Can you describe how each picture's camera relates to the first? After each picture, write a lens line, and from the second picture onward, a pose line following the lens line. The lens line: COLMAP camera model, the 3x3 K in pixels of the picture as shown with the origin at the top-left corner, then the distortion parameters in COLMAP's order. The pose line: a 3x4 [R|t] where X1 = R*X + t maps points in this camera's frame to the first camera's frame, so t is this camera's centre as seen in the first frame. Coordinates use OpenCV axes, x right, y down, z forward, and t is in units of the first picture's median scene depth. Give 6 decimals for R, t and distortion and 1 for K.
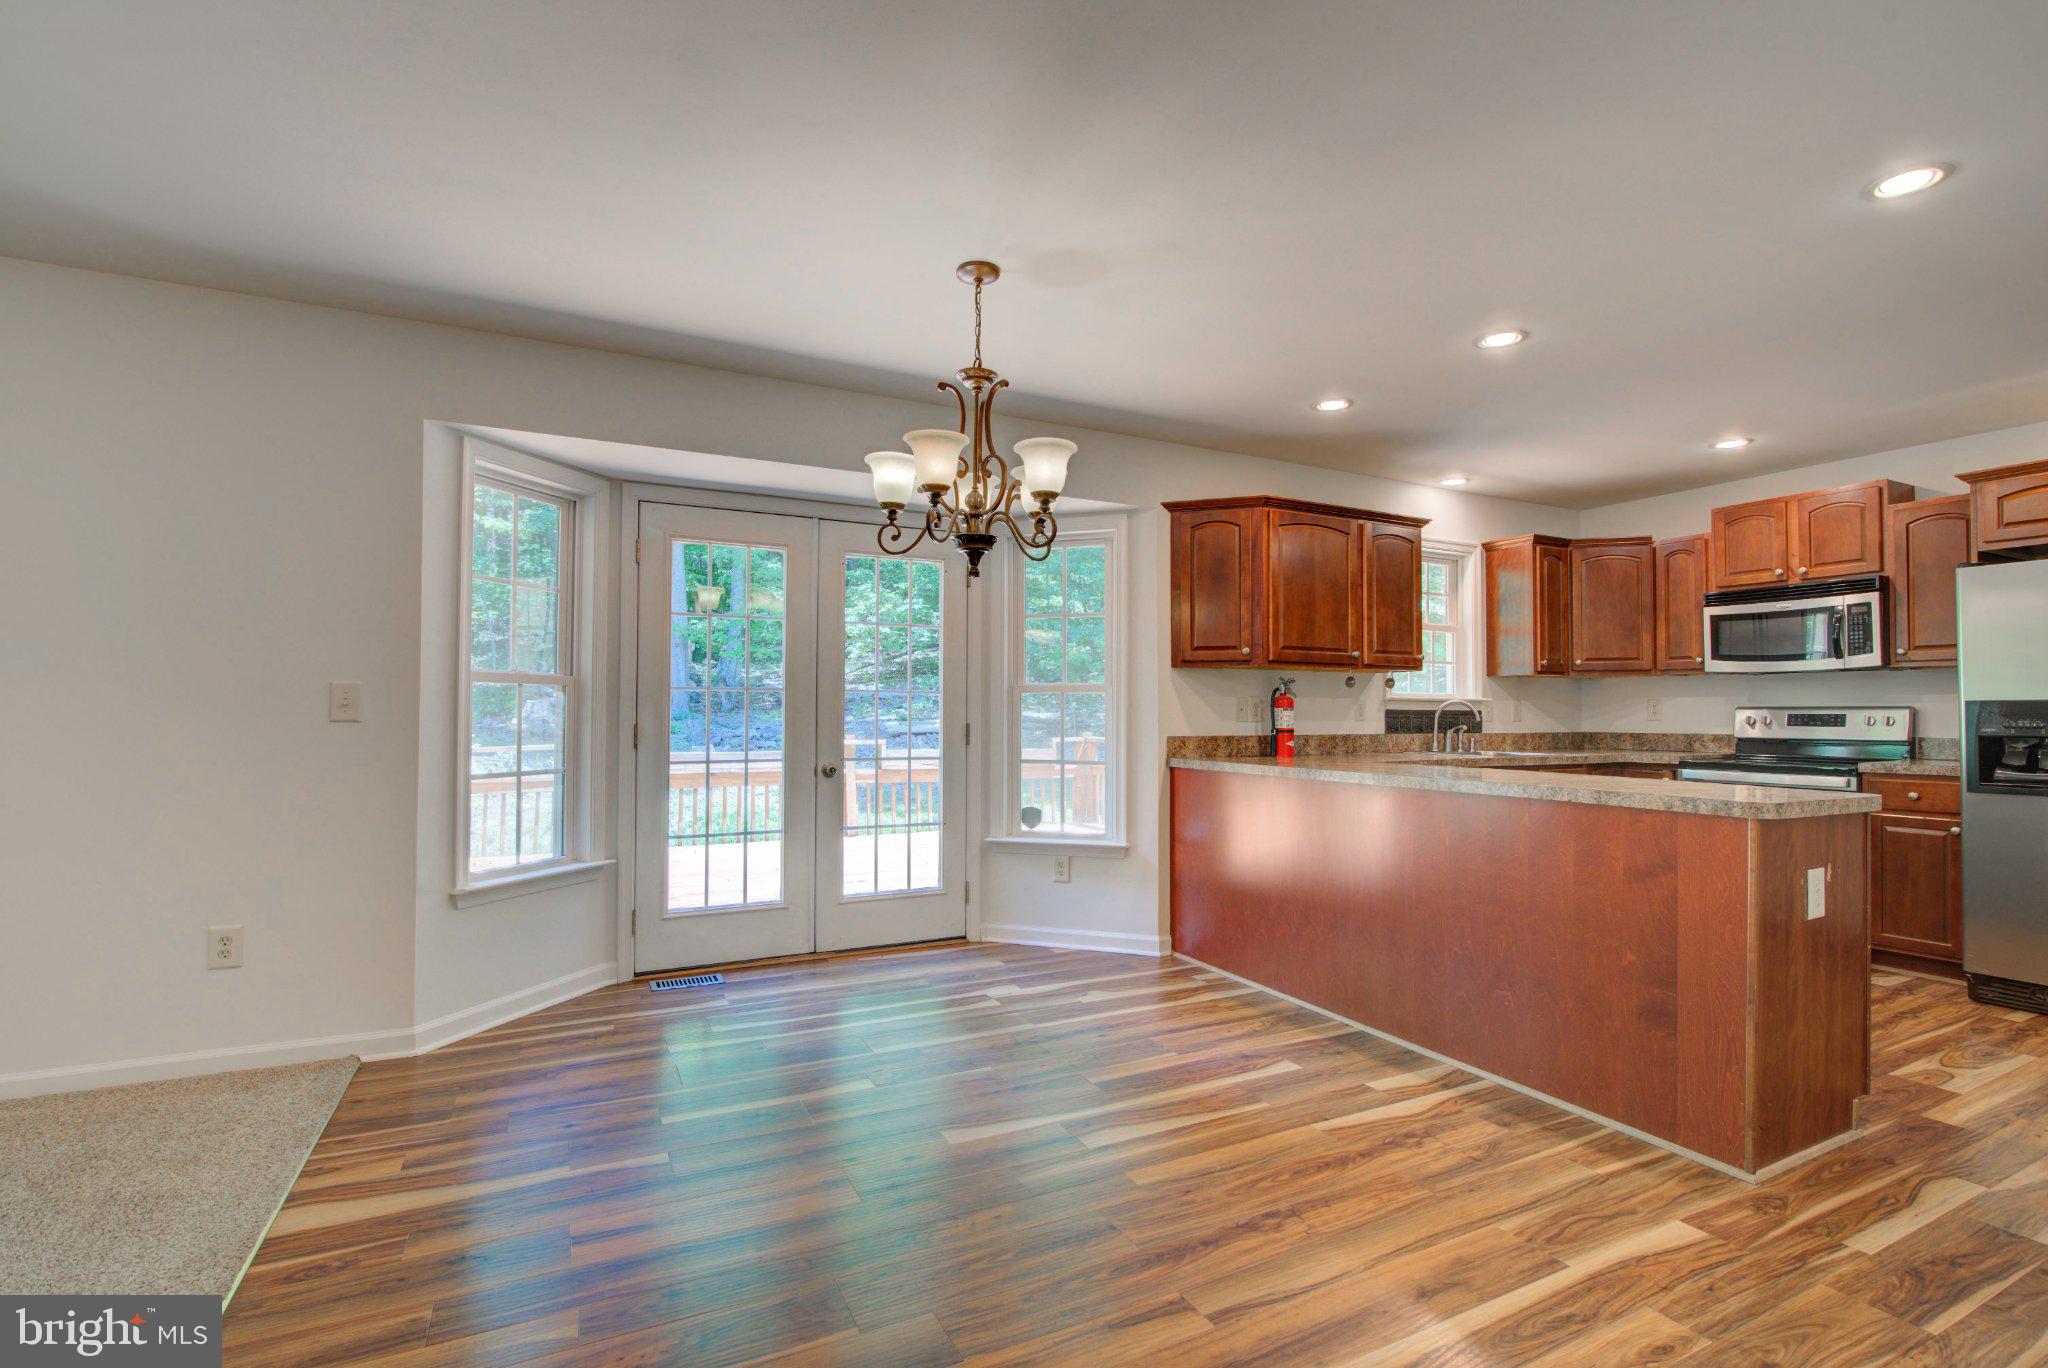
lens RADIAL K [[932.9, 0, 1026.6], [0, 932.9, 694.1], [0, 0, 1]] dist [-0.020920, 0.001904]
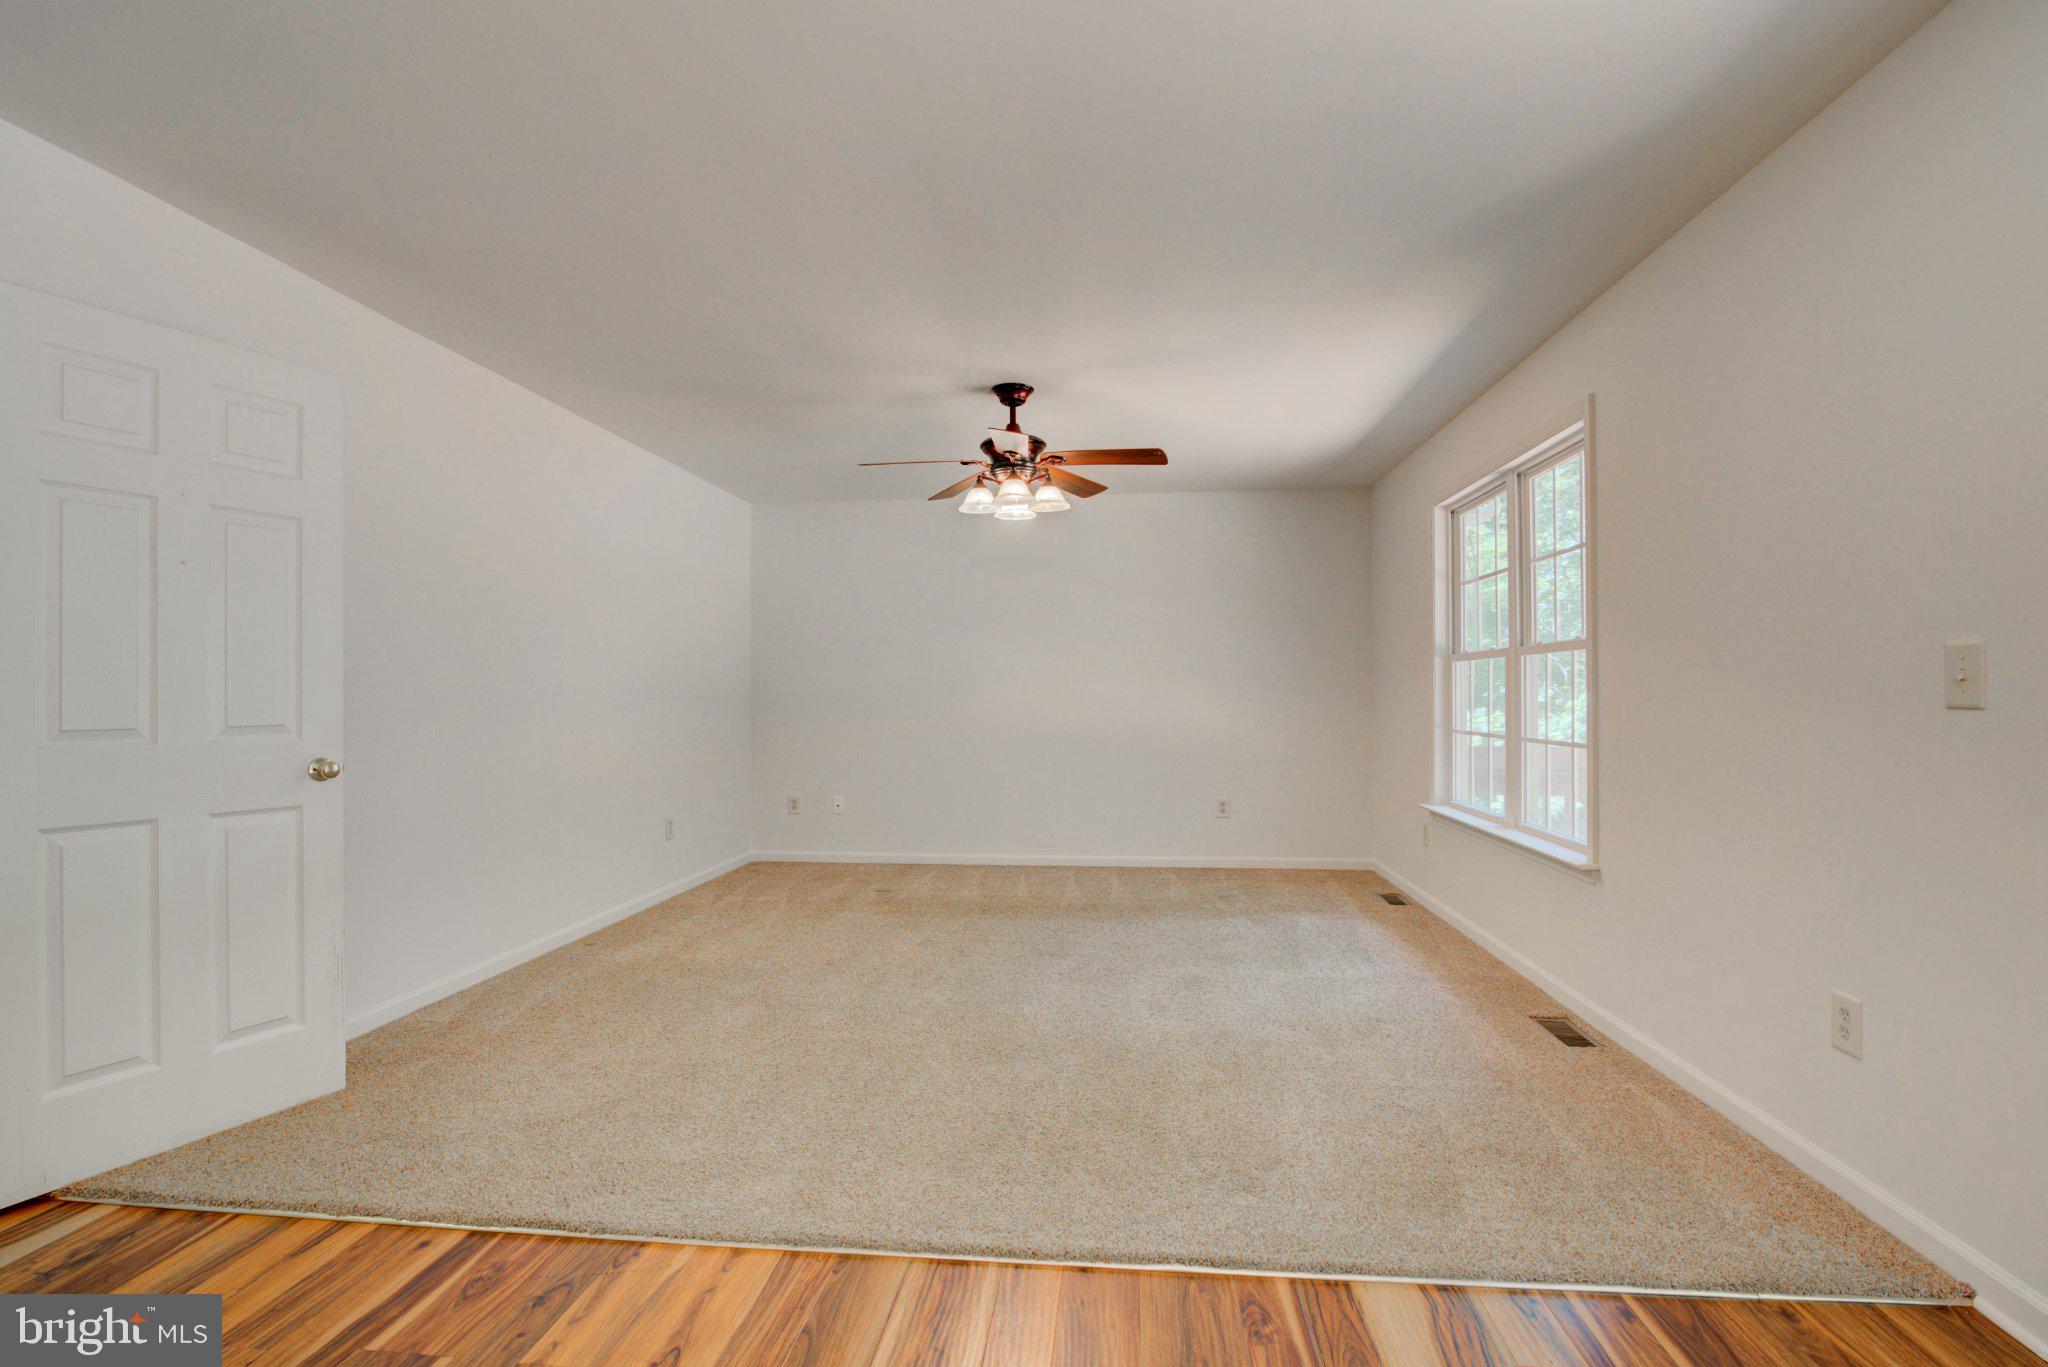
lens RADIAL K [[949.3, 0, 1026.0], [0, 949.3, 697.0], [0, 0, 1]] dist [-0.019909, 0.000084]
pose [[-0.541121, -0.001774, -0.840943, 0.051832], [0.019893, 0.999691, -0.014909, 0.013415], [0.840710, -0.024797, -0.540918, 0.563077]]
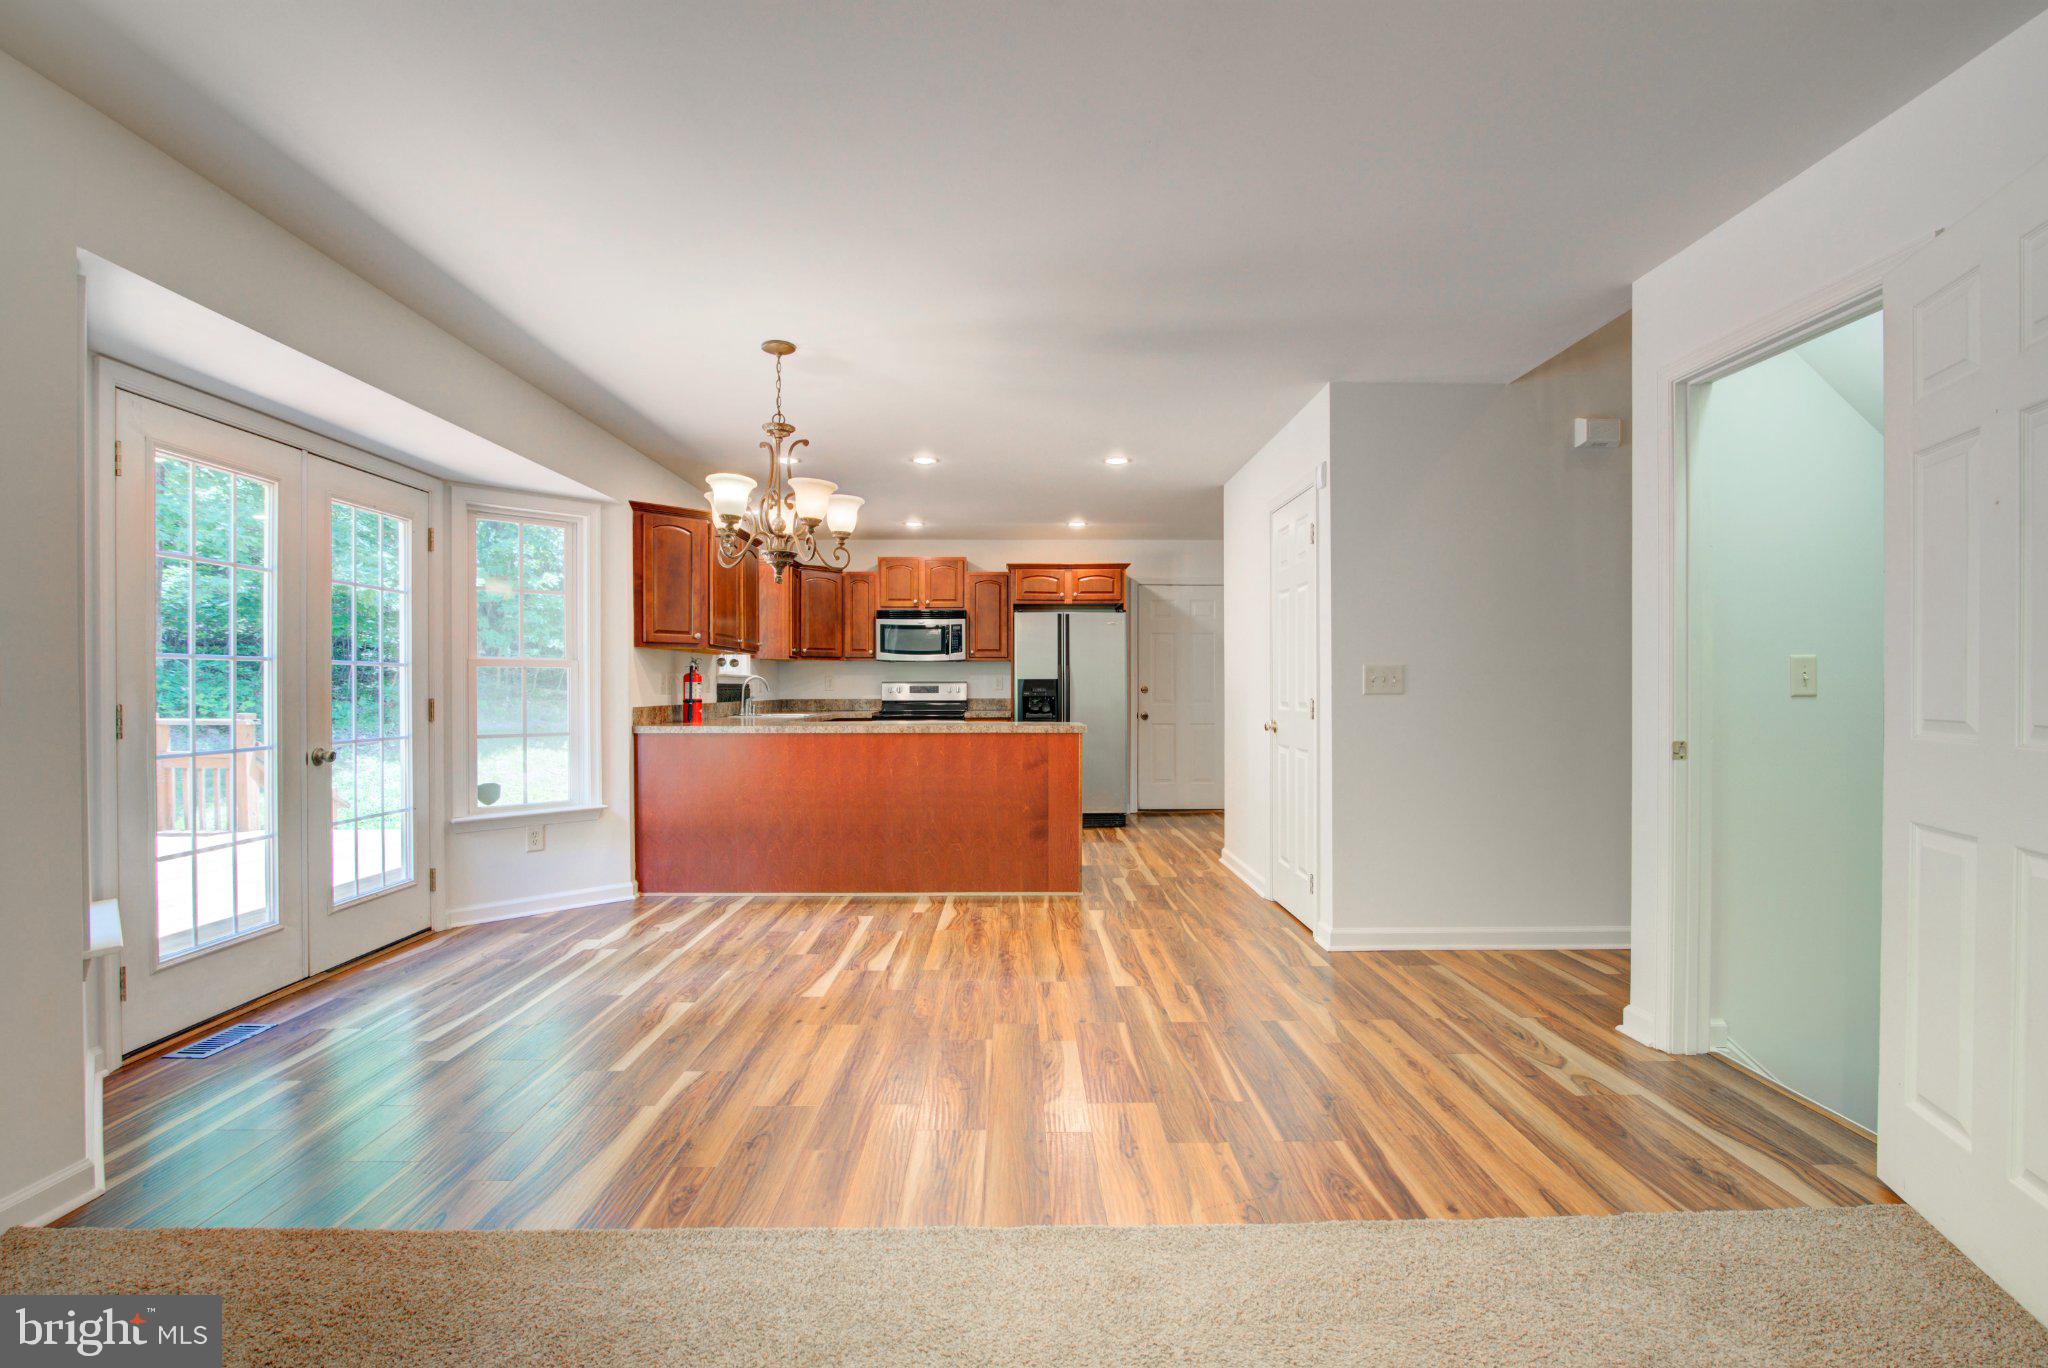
lens RADIAL K [[932.9, 0, 1026.6], [0, 932.9, 694.1], [0, 0, 1]] dist [-0.020920, 0.001904]
pose [[0.440440, -0.010879, 0.897716, -0.670769], [-0.015056, 0.999696, 0.019501, -0.000116], [-0.897656, -0.022105, 0.440143, 0.068593]]
